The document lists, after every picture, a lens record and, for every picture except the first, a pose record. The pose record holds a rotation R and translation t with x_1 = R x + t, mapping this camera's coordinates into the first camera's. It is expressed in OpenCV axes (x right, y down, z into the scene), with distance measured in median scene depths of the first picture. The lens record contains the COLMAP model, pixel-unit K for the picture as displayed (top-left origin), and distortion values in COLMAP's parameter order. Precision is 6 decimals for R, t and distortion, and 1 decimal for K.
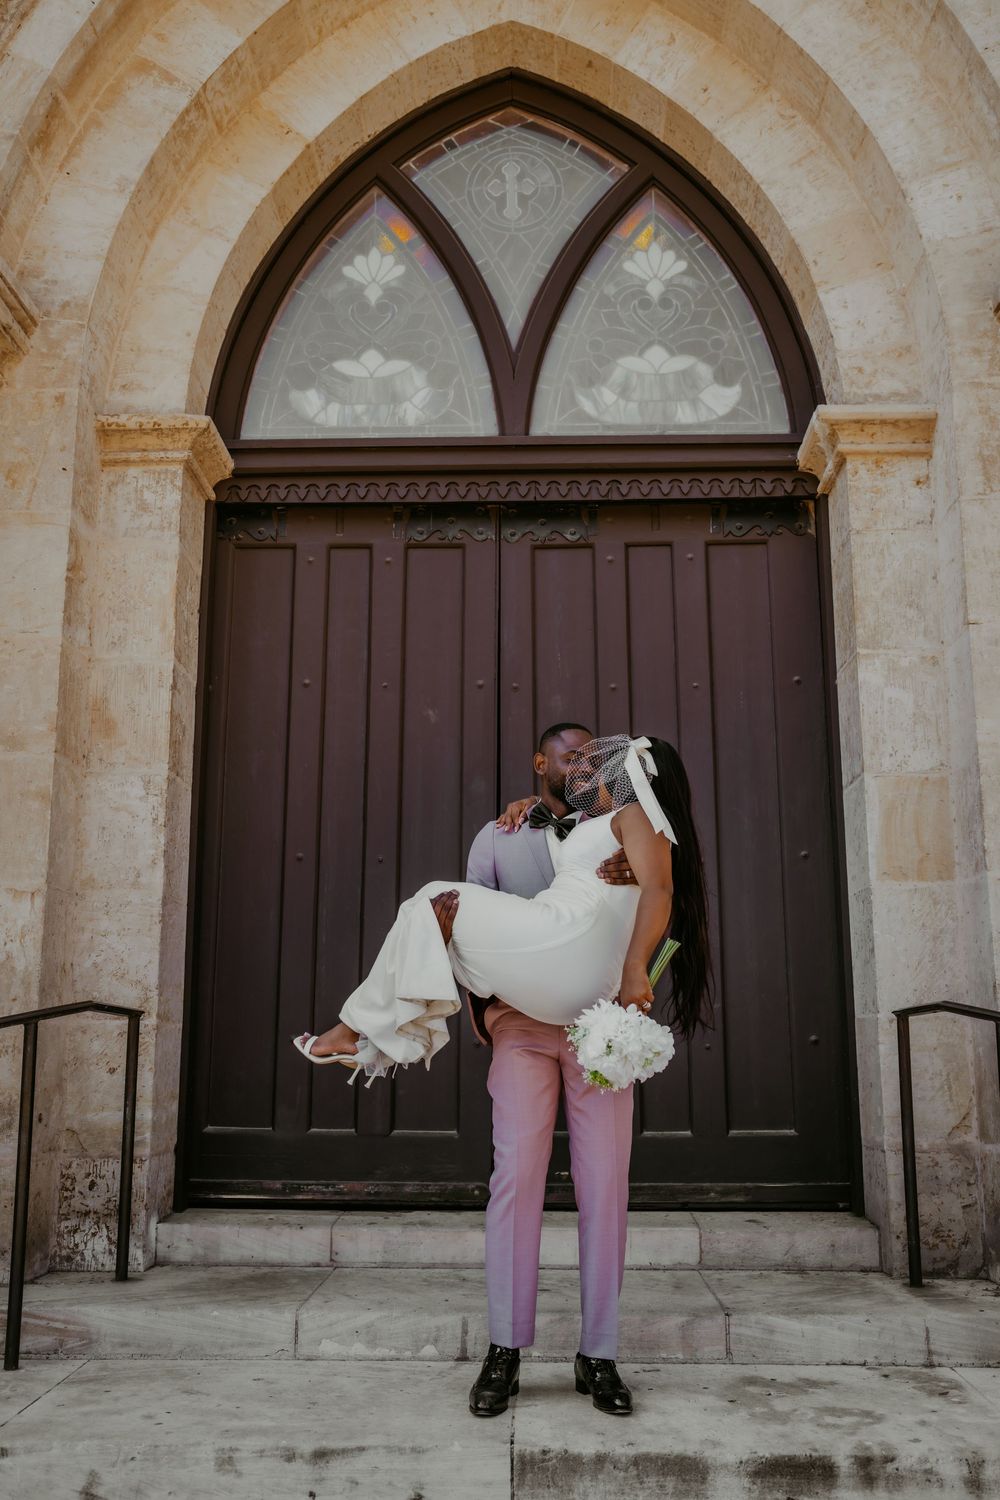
lens RADIAL K [[1474.9, 0, 488.5], [0, 1474.9, 760.3], [0, 0, 1]] dist [0.021725, 0.000000]
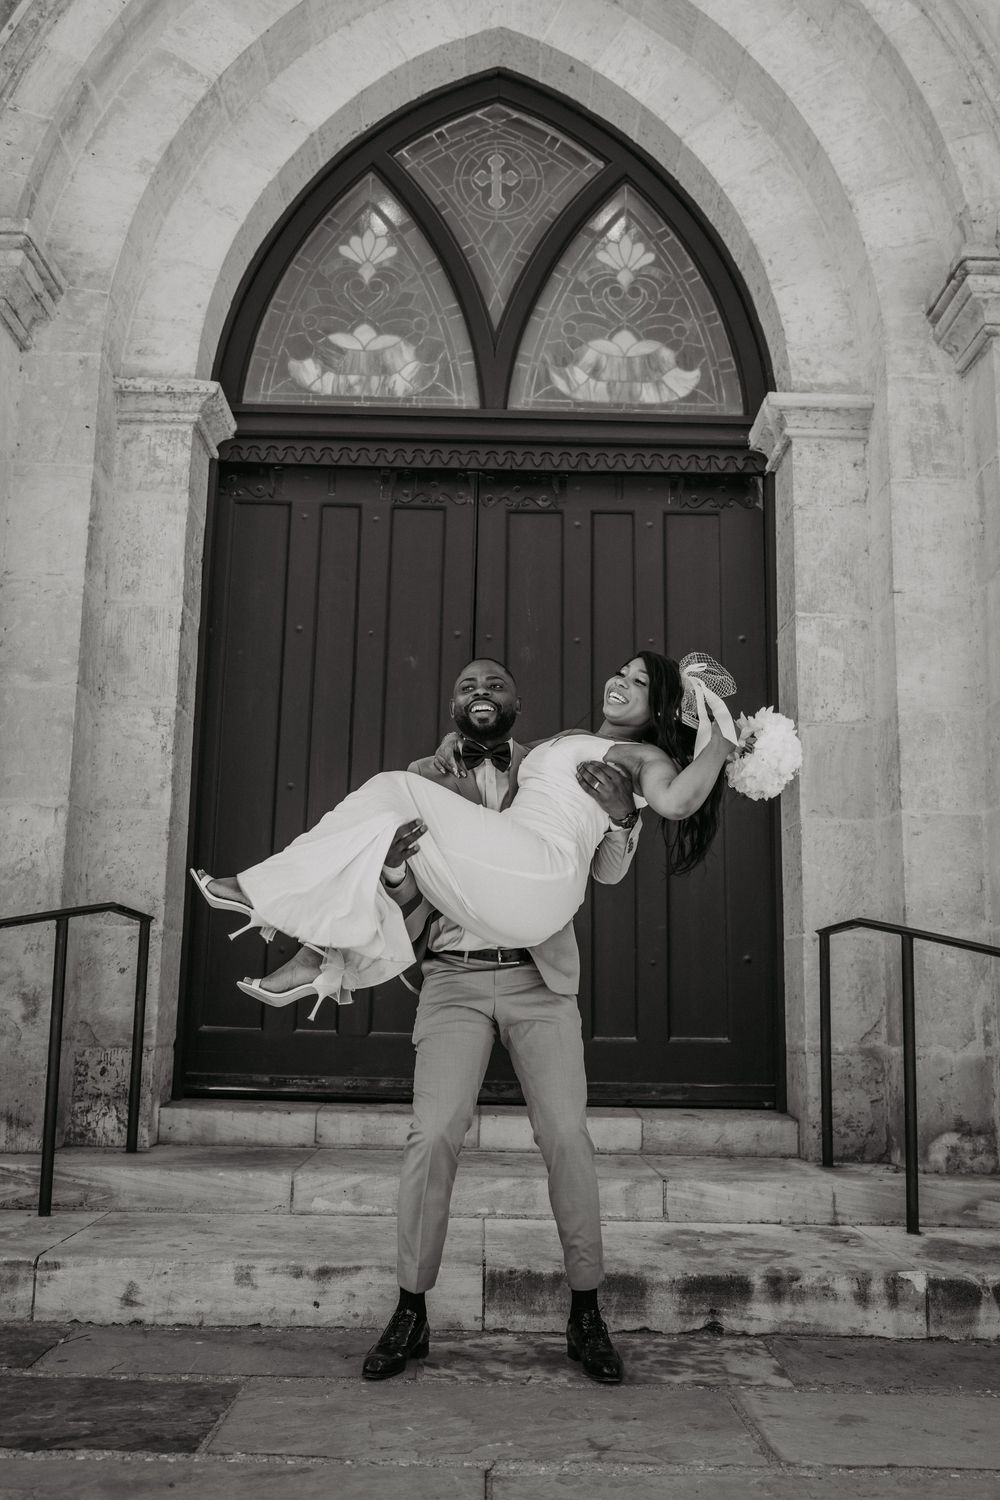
lens RADIAL K [[1474.9, 0, 494.4], [0, 1474.9, 757.9], [0, 0, 1]] dist [0.021725, 0.000000]
pose [[0.998899, 0.025489, 0.039395, -0.021207], [-0.026491, 0.999333, 0.025119, 0.013479], [-0.038728, -0.026135, 0.998908, -0.116570]]
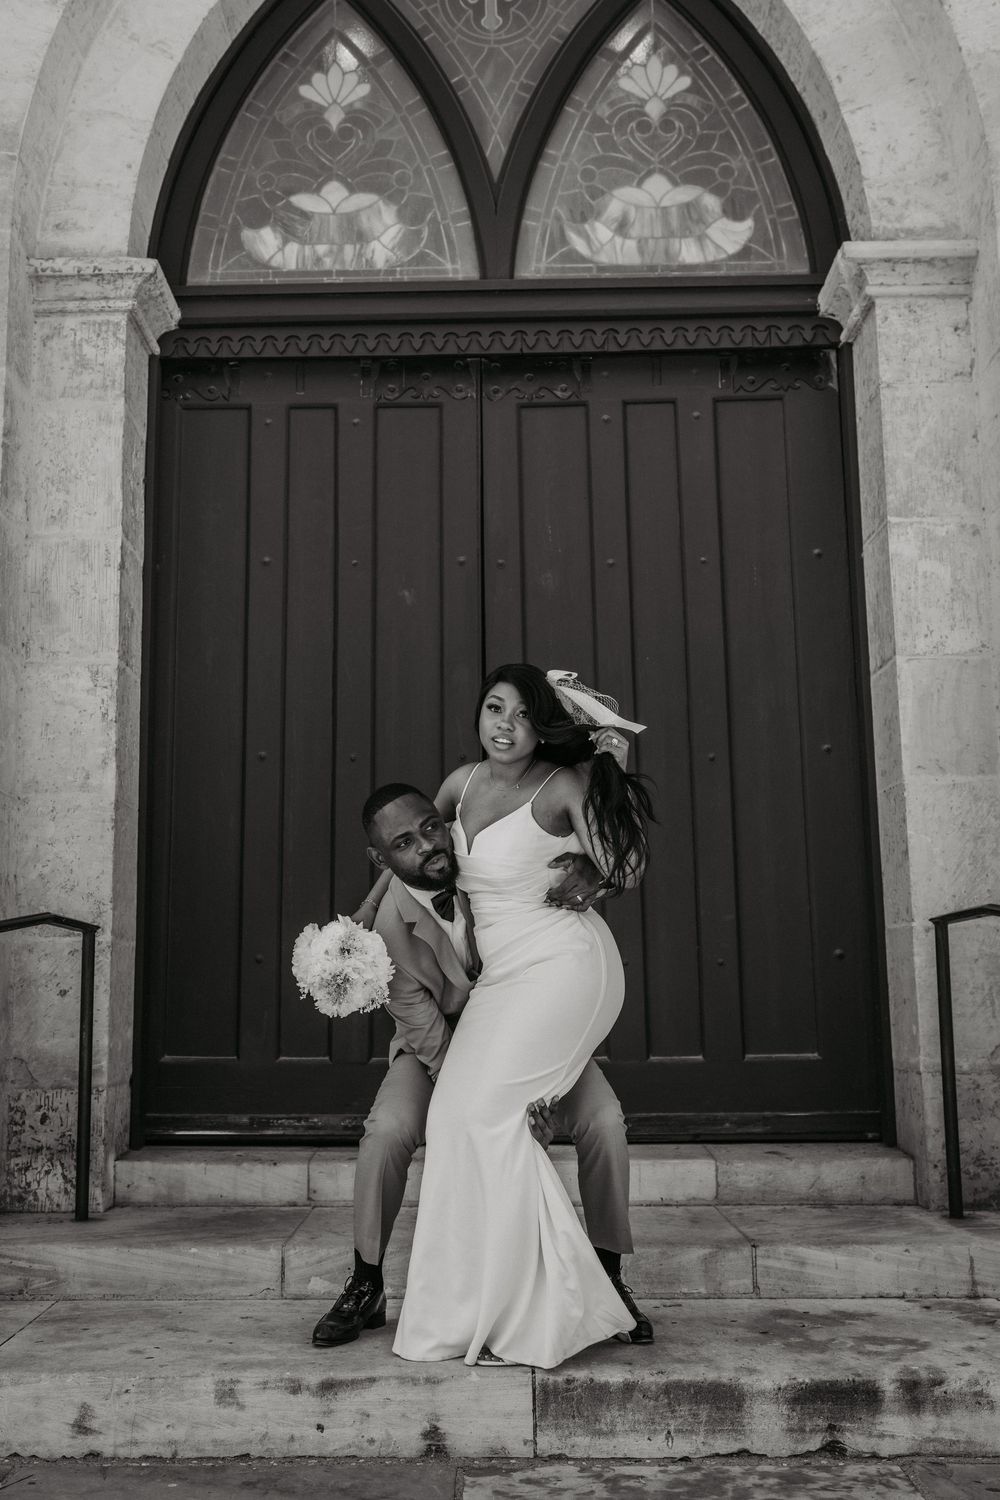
lens RADIAL K [[1730.3, 0, 435.6], [0, 1730.3, 710.7], [0, 0, 1]] dist [0.023769, 0.000000]
pose [[0.999953, -0.008434, 0.004802, -0.030024], [0.008283, 0.999495, 0.030671, 0.007238], [-0.005058, -0.030630, 0.999518, -0.049879]]
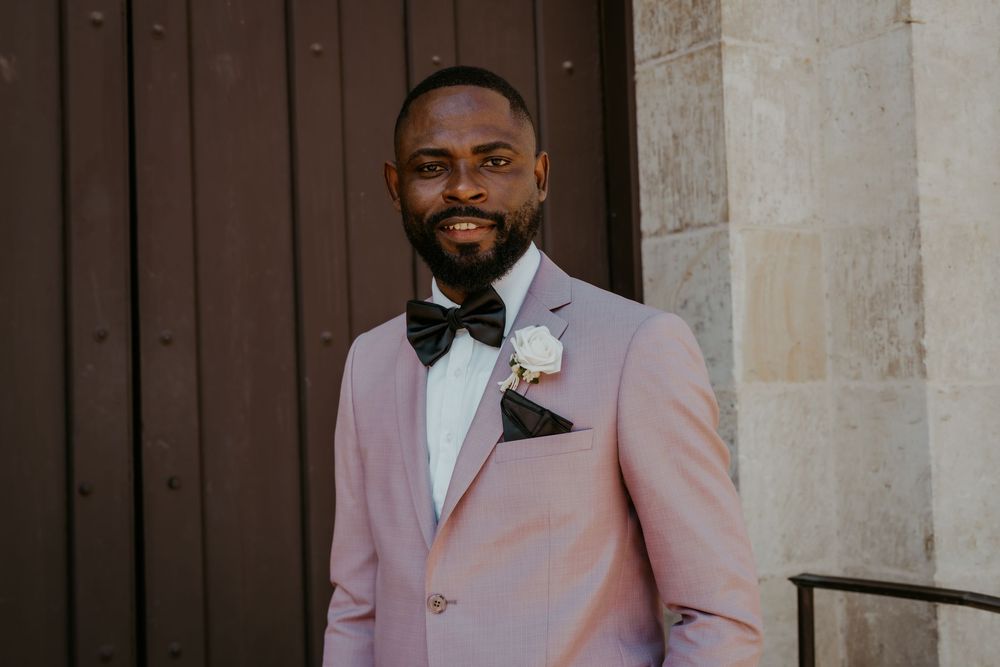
lens RADIAL K [[1447.4, 0, 502.6], [0, 1447.4, 337.6], [0, 0, 1]] dist [0.008422, 0.000000]
pose [[0.841398, -0.004791, 0.540394, -0.192301], [-0.080658, 0.987647, 0.134343, -0.020518], [-0.534362, -0.156623, 0.830618, 0.486002]]
